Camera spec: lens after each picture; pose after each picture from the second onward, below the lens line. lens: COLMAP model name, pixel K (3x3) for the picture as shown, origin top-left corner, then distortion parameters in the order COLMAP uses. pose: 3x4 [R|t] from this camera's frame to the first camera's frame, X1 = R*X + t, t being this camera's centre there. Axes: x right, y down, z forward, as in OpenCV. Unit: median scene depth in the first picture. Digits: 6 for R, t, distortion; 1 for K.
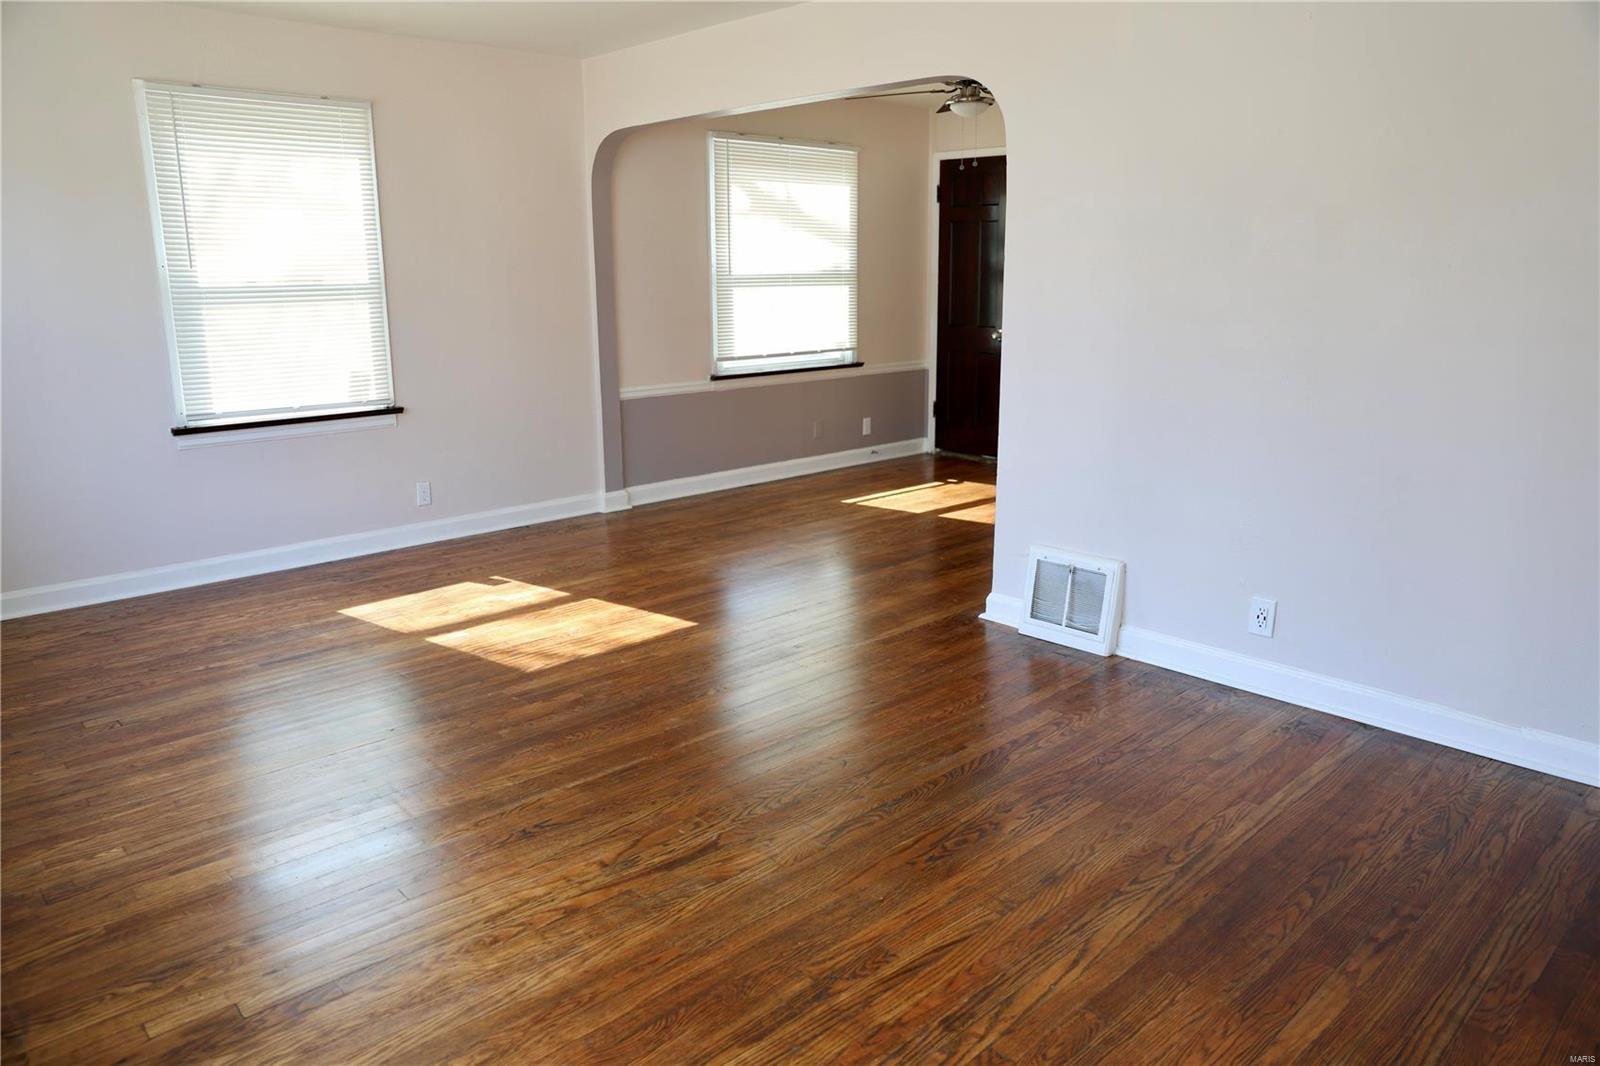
lens RADIAL K [[1103.3, 0, 794.3], [0, 1103.3, 529.3], [0, 0, 1]] dist [-0.066055, 0.015859]
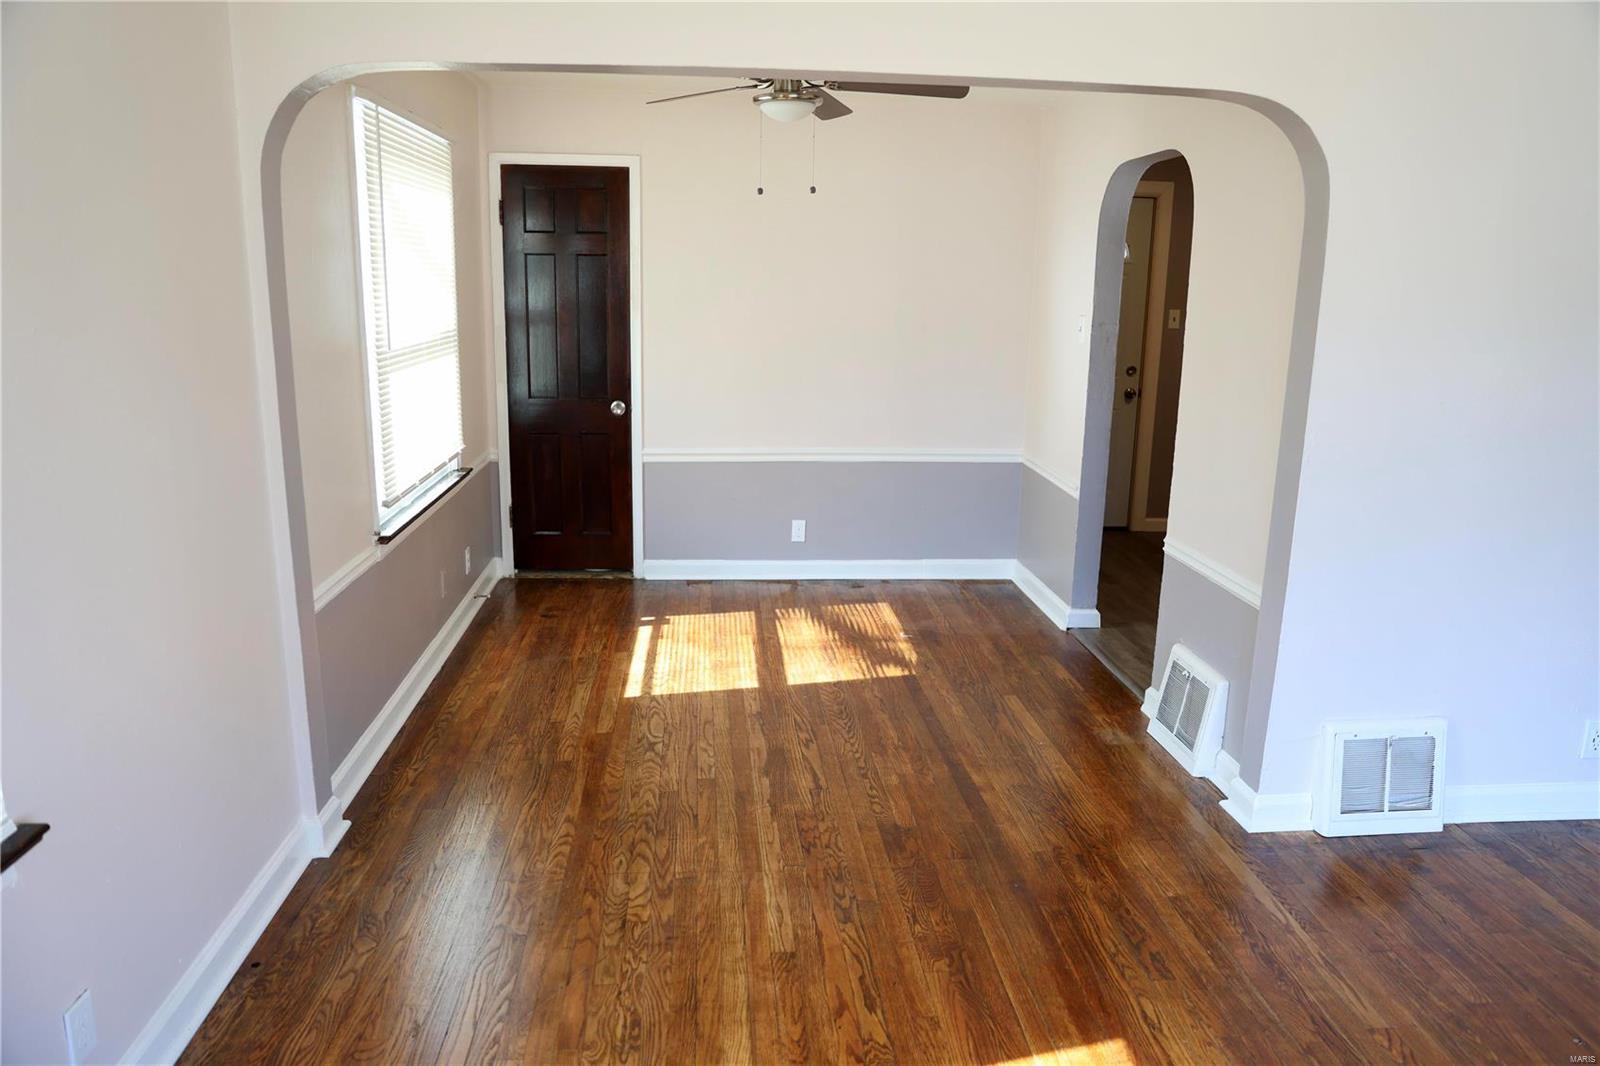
lens RADIAL K [[1103.3, 0, 805.2], [0, 1103.3, 531.7], [0, 0, 1]] dist [-0.066055, 0.015859]
pose [[0.612992, -0.161589, 0.773389, -0.521710], [0.160439, 0.983926, 0.078414, -0.214177], [-0.773628, 0.076015, 0.629064, 0.710296]]
